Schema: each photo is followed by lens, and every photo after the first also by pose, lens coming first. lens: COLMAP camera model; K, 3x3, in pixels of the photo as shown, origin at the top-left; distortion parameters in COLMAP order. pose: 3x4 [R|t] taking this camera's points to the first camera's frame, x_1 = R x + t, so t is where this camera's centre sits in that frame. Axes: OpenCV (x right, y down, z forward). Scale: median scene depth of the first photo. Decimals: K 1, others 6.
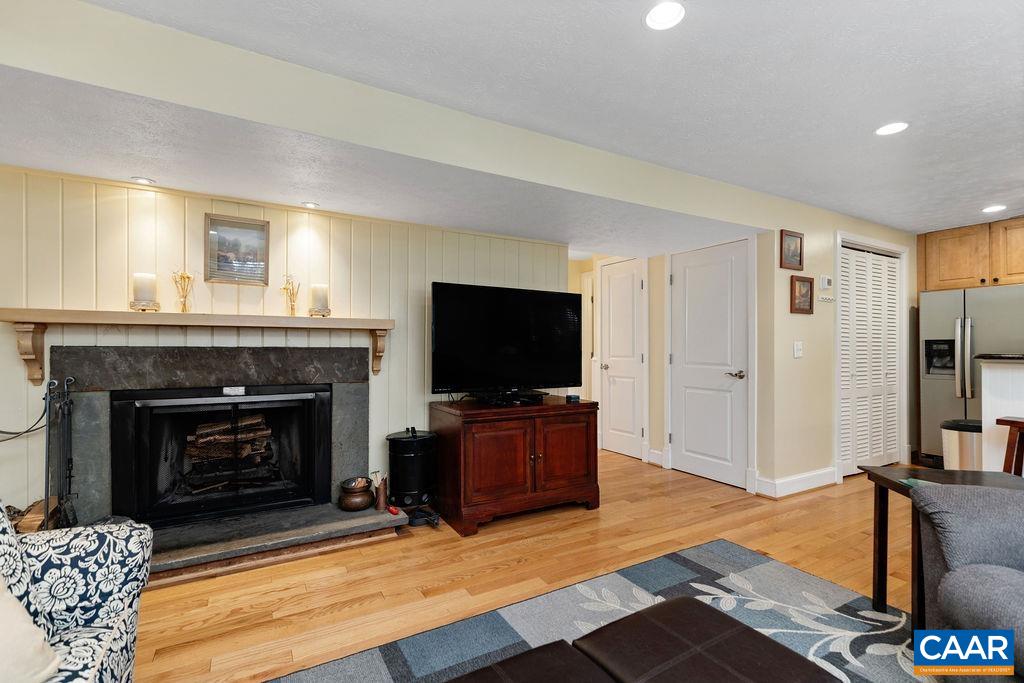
lens RADIAL K [[465.1, 0, 503.8], [0, 465.1, 345.4], [0, 0, 1]] dist [0.002485, 0.000499]
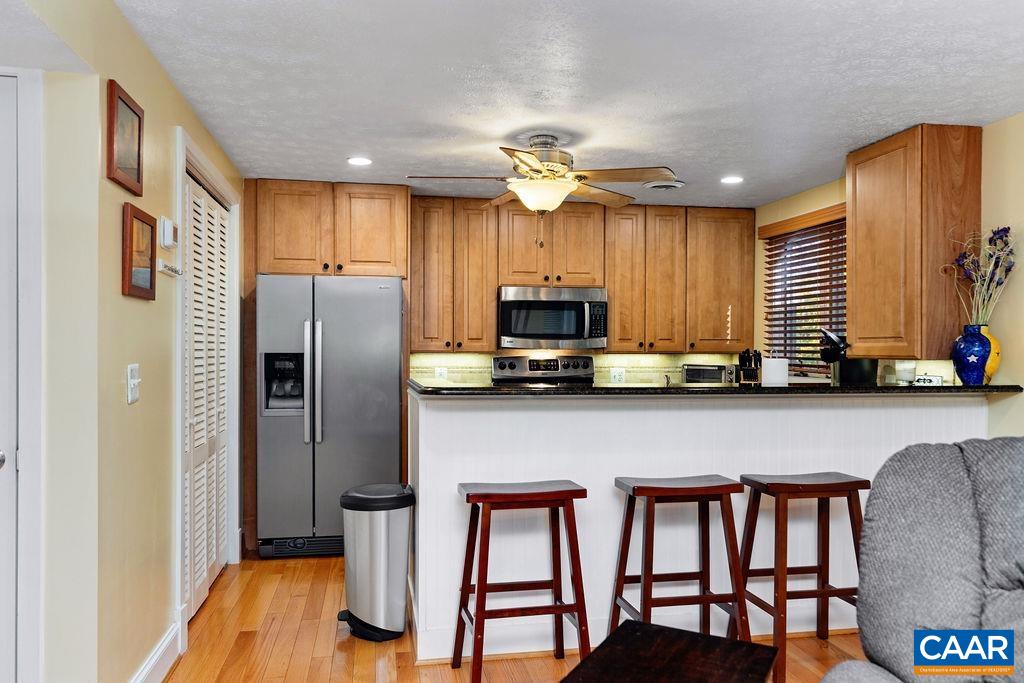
lens RADIAL K [[736.1, 0, 506.7], [0, 736.1, 358.7], [0, 0, 1]] dist [0.007433, 0.005065]
pose [[0.327888, -0.012140, 0.944639, 0.238944], [-0.006811, 0.999861, 0.015214, -0.052448], [-0.944692, -0.011422, 0.327760, 0.938788]]
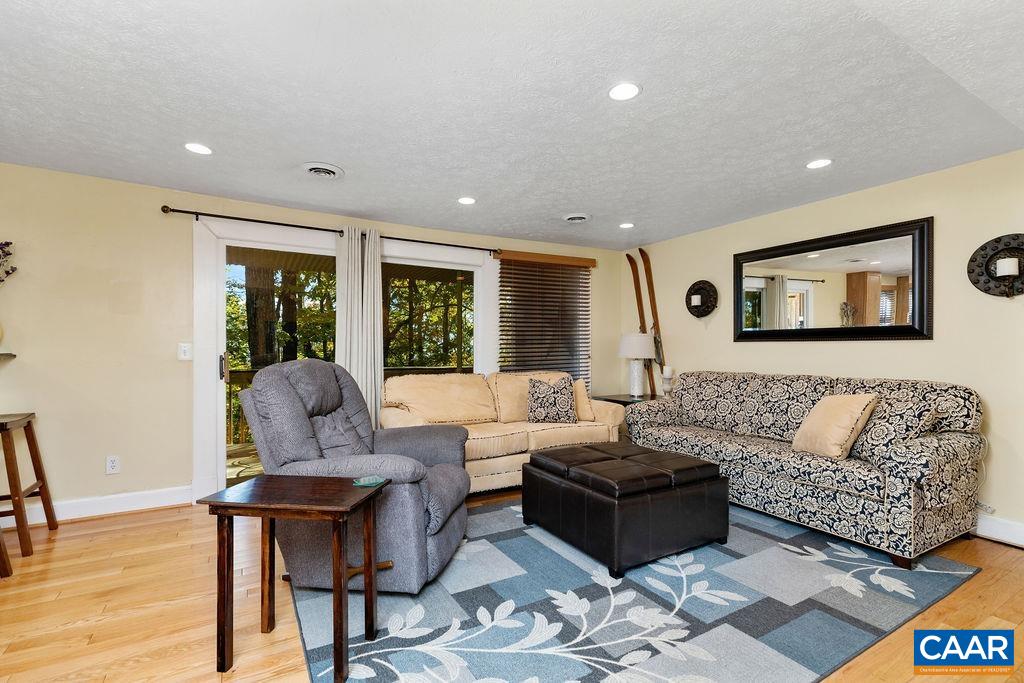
lens RADIAL K [[465.1, 0, 518.0], [0, 465.1, 349.6], [0, 0, 1]] dist [0.002485, 0.000499]
pose [[-0.999618, -0.006549, -0.026859, 0.593318], [-0.006490, 0.999976, -0.002264, 0.011417], [0.026874, -0.002089, -0.999637, 2.003326]]
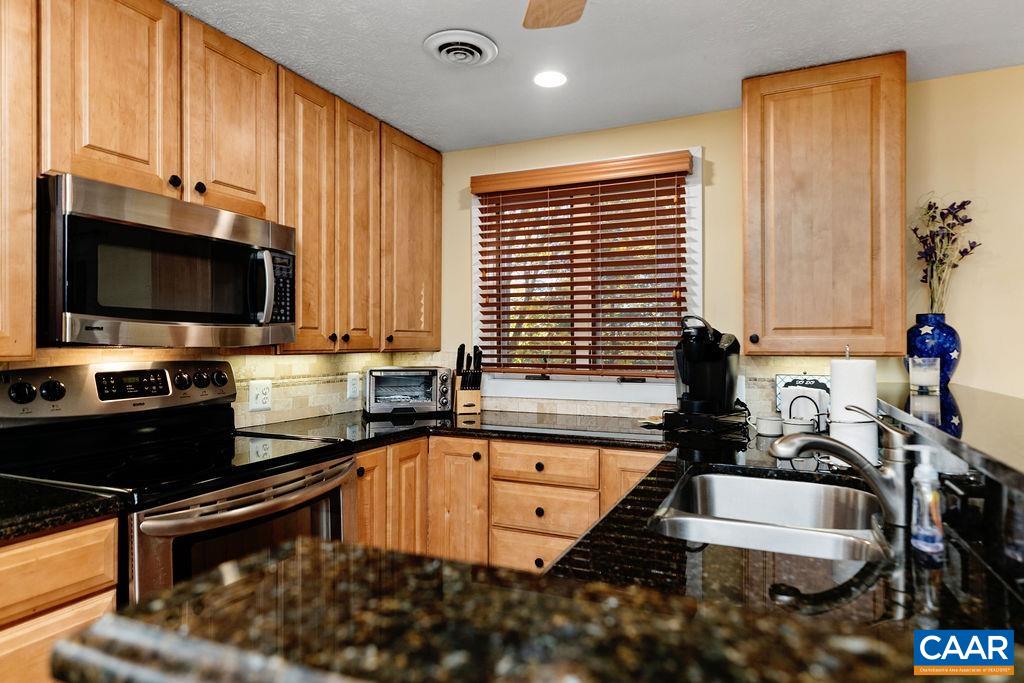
lens RADIAL K [[598.3, 0, 514.2], [0, 598.3, 339.7], [0, 0, 1]] dist [0.001660, 0.002029]
pose [[-0.595043, 0.006010, 0.803671, 1.832569], [-0.000291, 0.999970, -0.007693, -0.053261], [-0.803694, -0.004811, -0.595024, 1.852738]]
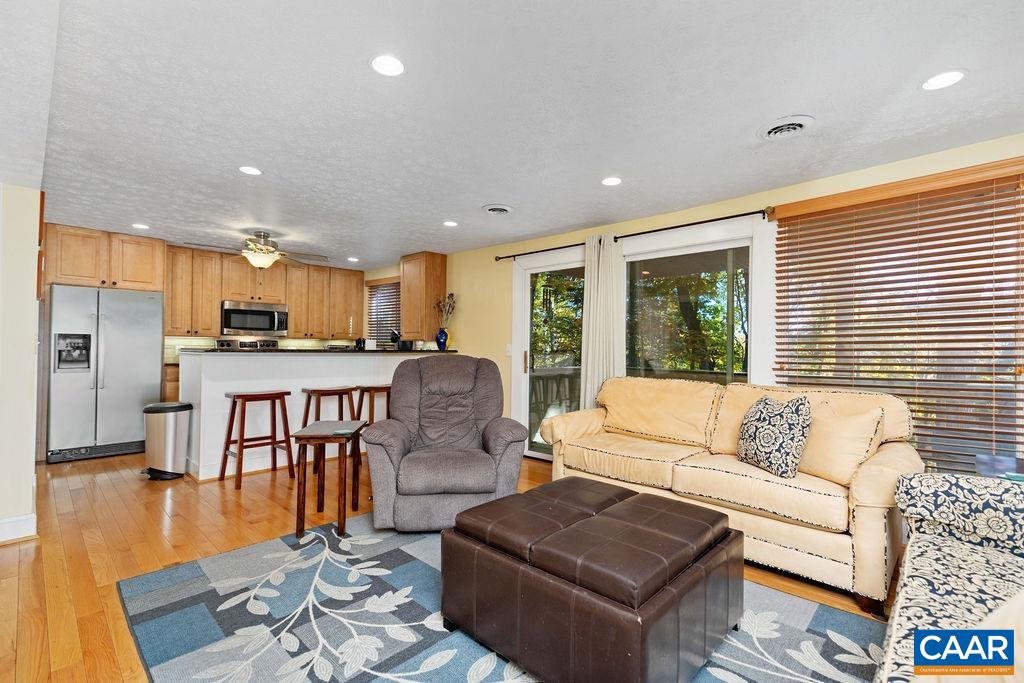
lens RADIAL K [[465.1, 0, 511.7], [0, 465.1, 344.7], [0, 0, 1]] dist [0.002485, 0.000499]
pose [[-0.289833, 0.000346, 0.957077, -0.756935], [-0.015480, 0.999867, -0.005050, 0.003404], [-0.956952, -0.016279, -0.289789, 0.906418]]
